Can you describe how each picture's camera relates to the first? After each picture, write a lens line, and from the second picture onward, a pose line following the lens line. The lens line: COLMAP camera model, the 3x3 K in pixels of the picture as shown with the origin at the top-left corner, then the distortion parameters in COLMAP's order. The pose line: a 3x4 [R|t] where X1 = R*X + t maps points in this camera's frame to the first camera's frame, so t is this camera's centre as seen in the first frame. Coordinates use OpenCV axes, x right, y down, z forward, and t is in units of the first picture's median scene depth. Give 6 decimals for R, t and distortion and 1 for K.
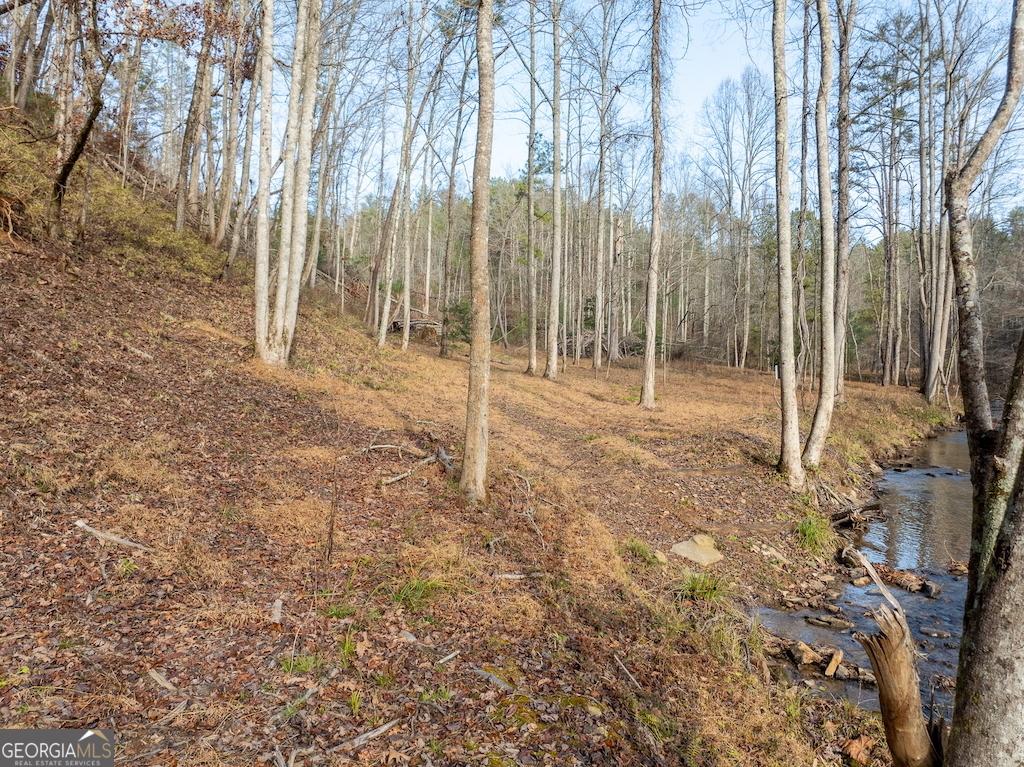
lens RADIAL K [[720.8, 0, 517.8], [0, 720.8, 381.8], [0, 0, 1]] dist [-0.034716, 0.003320]
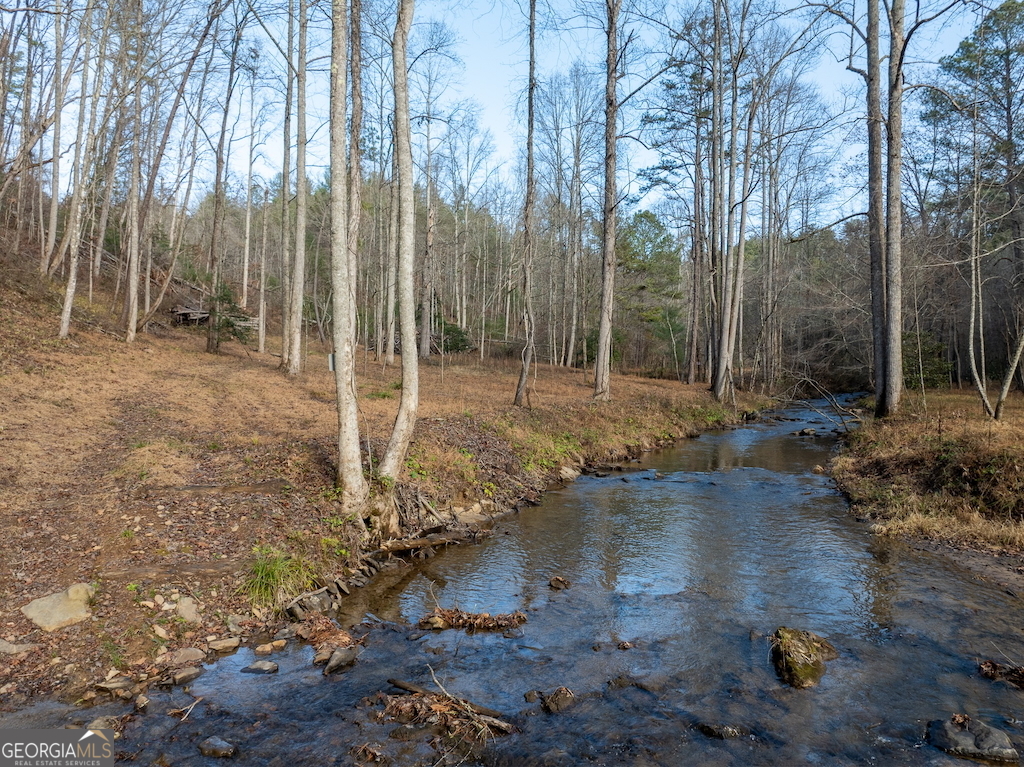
lens RADIAL K [[720.8, 0, 517.8], [0, 720.8, 381.8], [0, 0, 1]] dist [-0.034716, 0.003320]
pose [[0.986724, 0.001236, 0.162401, 0.138604], [-0.001379, 0.999999, 0.000768, 0.002442], [-0.162400, -0.000982, 0.986725, 0.055110]]
